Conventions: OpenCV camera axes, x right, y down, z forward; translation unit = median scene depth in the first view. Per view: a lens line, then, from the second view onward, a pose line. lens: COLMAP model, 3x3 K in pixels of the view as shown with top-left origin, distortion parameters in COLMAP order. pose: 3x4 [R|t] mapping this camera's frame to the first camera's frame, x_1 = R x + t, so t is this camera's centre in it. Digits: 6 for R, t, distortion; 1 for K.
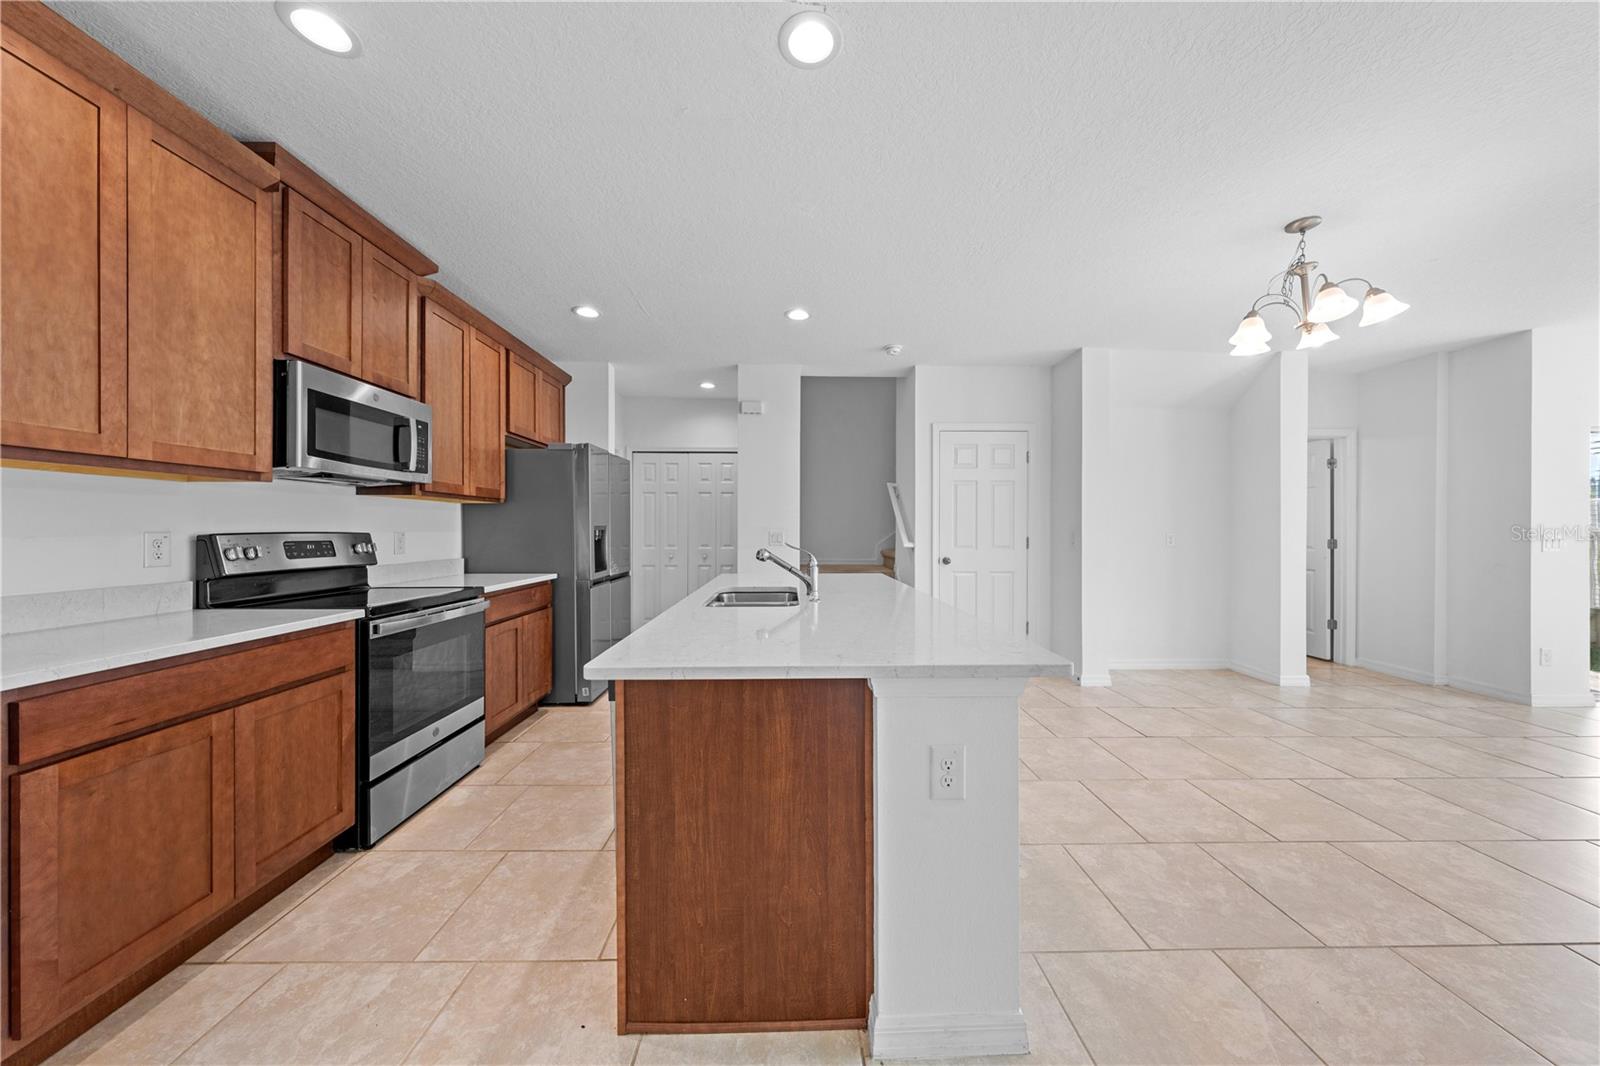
lens RADIAL K [[542.5, 0, 802.3], [0, 542.5, 530.3], [0, 0, 1]] dist [-0.004006, 0.000614]
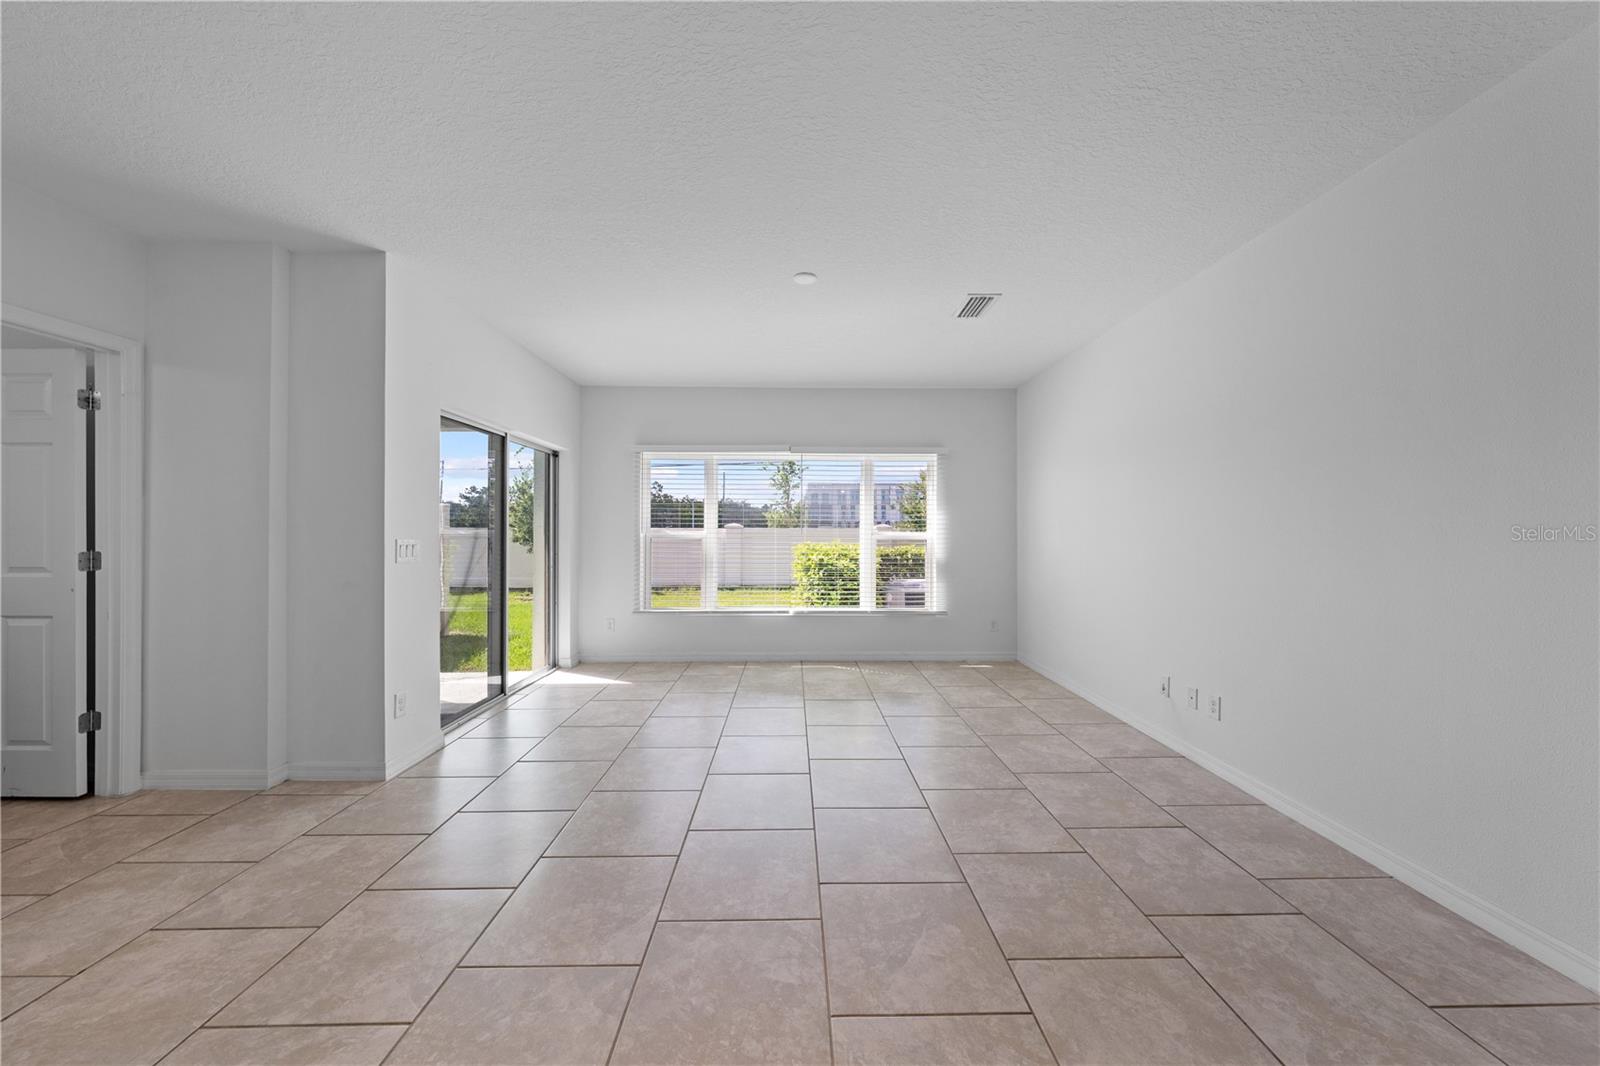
lens RADIAL K [[542.5, 0, 803.6], [0, 542.5, 530.8], [0, 0, 1]] dist [-0.004006, 0.000614]
pose [[0.003370, 0.000262, 0.999994, 0.925099], [0.000894, 1.000000, -0.000265, -0.004101], [-0.999994, 0.000895, 0.003370, 0.646610]]
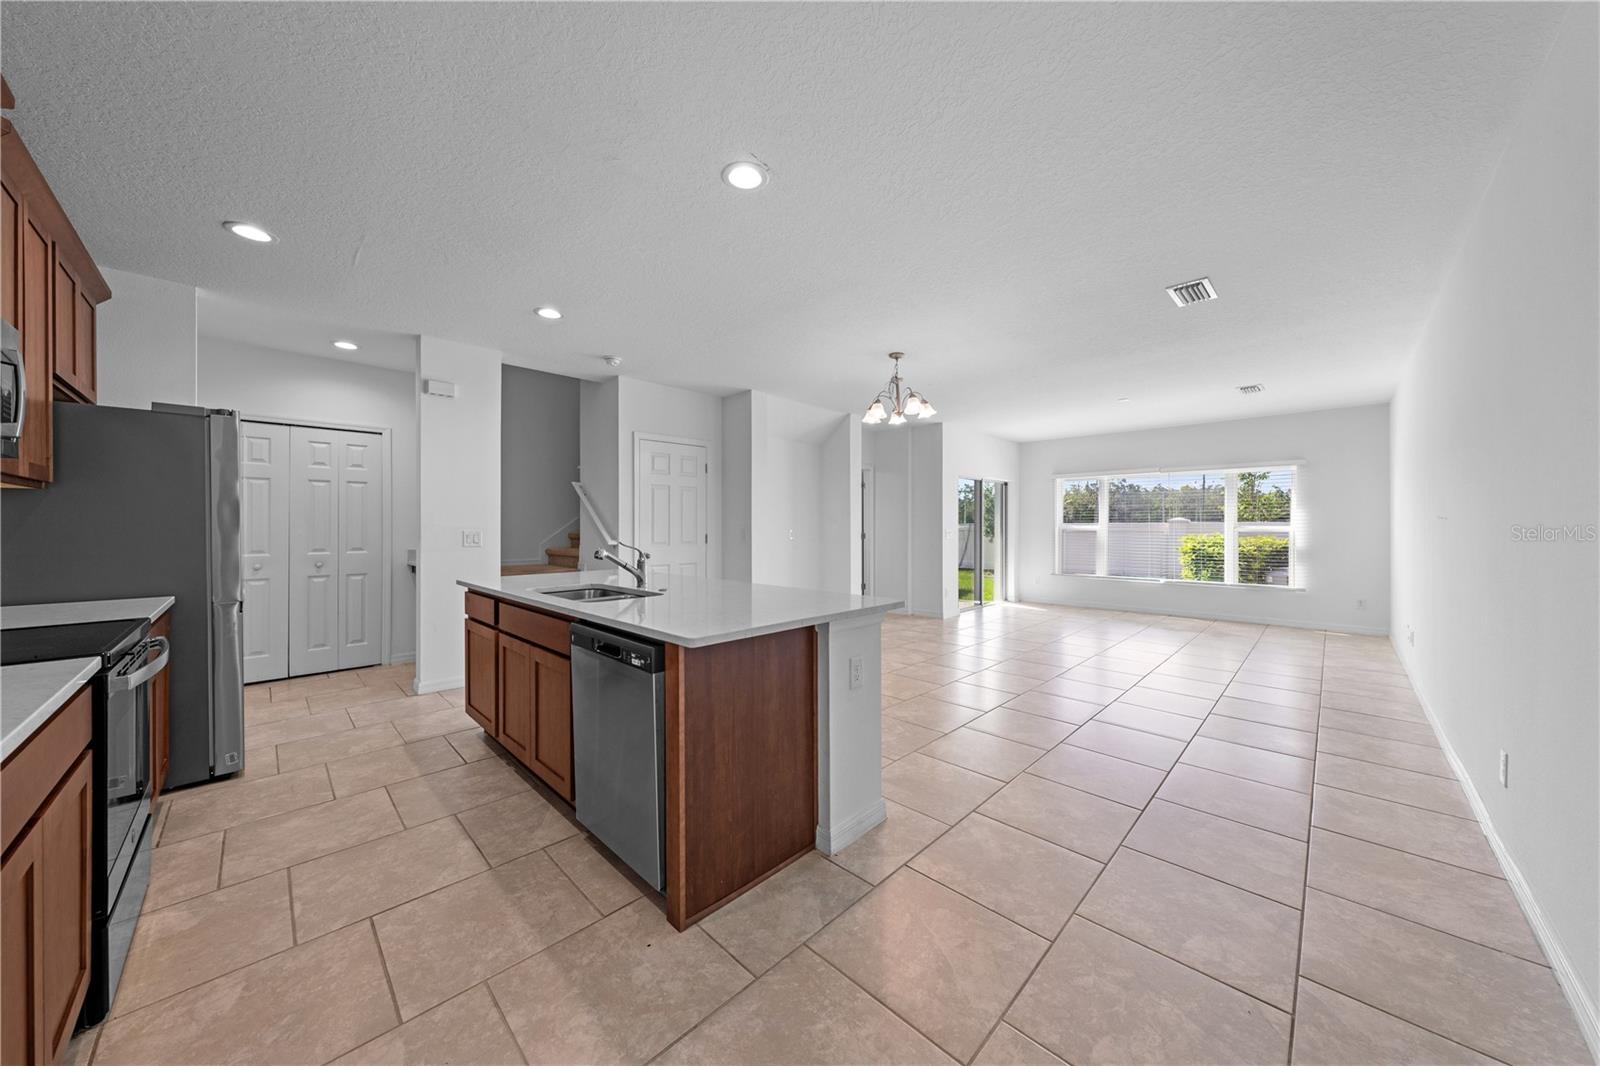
lens RADIAL K [[542.5, 0, 805.6], [0, 542.5, 525.4], [0, 0, 1]] dist [-0.004006, 0.000614]
pose [[0.715689, -0.001616, 0.698417, -0.500178], [0.003566, 0.999993, -0.001340, -0.007553], [-0.698410, 0.003449, 0.715690, -0.055341]]
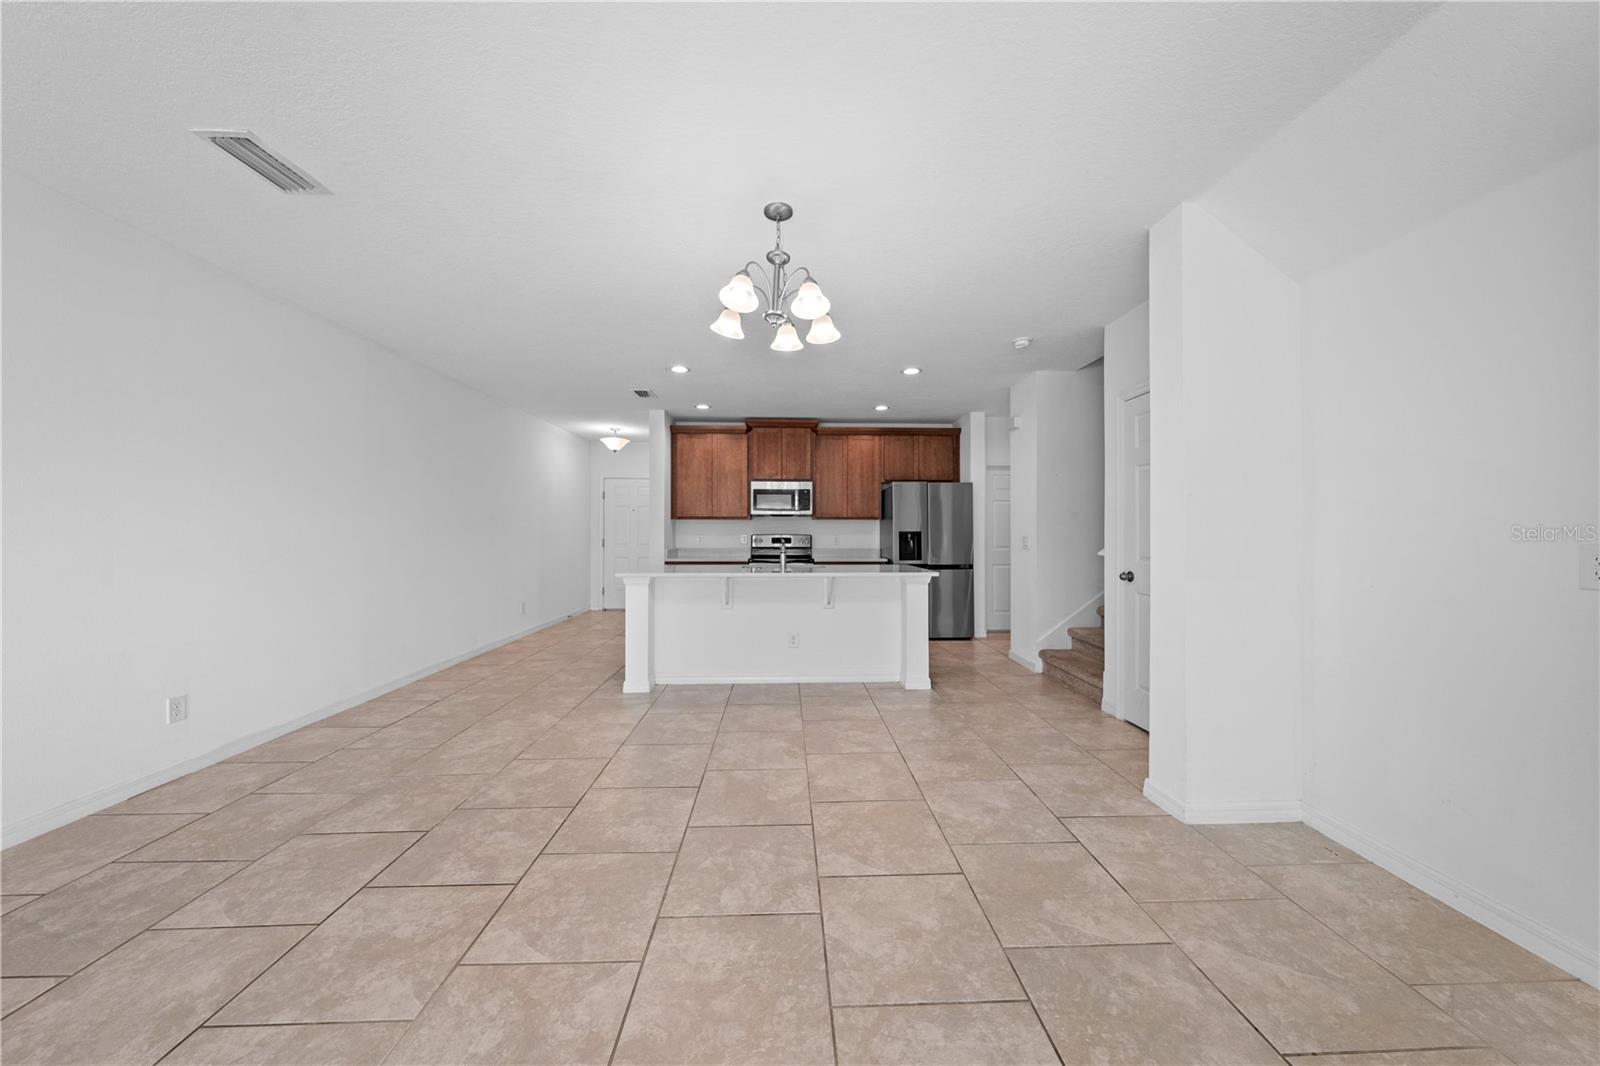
lens RADIAL K [[542.5, 0, 804.7], [0, 542.5, 528.8], [0, 0, 1]] dist [-0.004006, 0.000614]
pose [[0.012173, -0.009402, -0.999882, 1.784842], [-0.002912, 0.999951, -0.009438, -0.000207], [0.999922, 0.003026, 0.012145, 0.987621]]
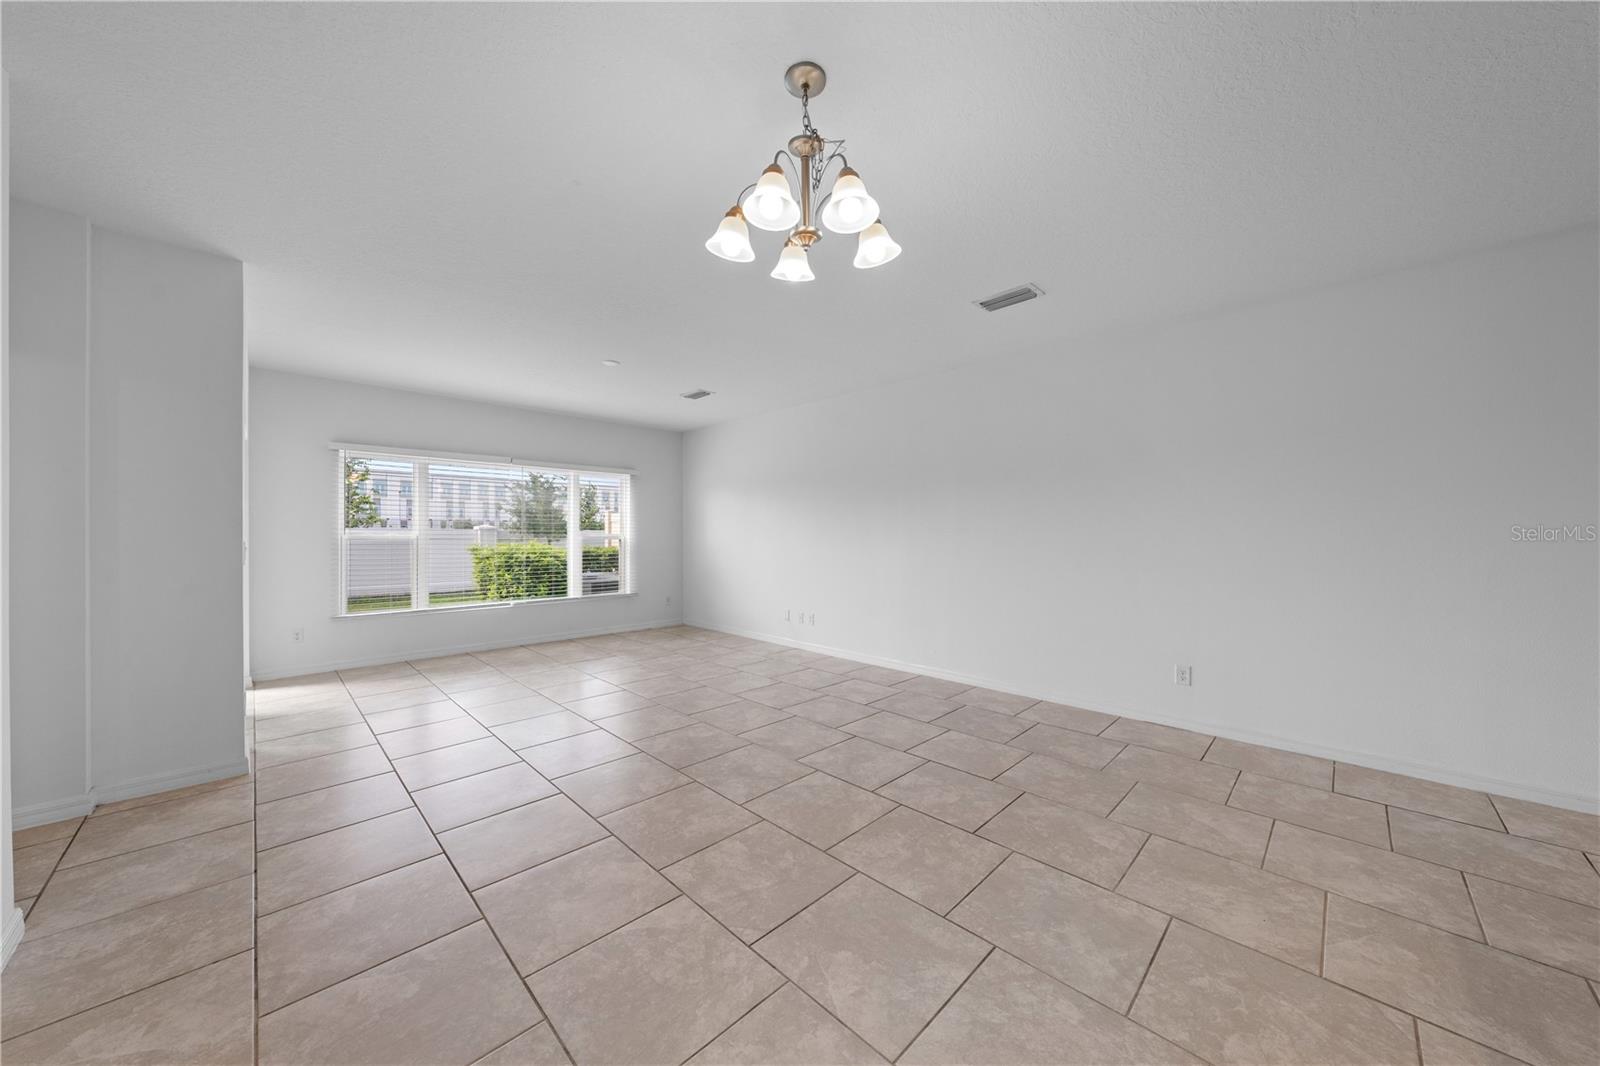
lens RADIAL K [[542.5, 0, 801.5], [0, 542.5, 541.6], [0, 0, 1]] dist [-0.004006, 0.000614]
pose [[-0.689642, -0.014452, 0.724006, 0.424499], [-0.002707, 0.999845, 0.017379, -0.010773], [-0.724145, 0.010025, -0.689575, 1.392829]]
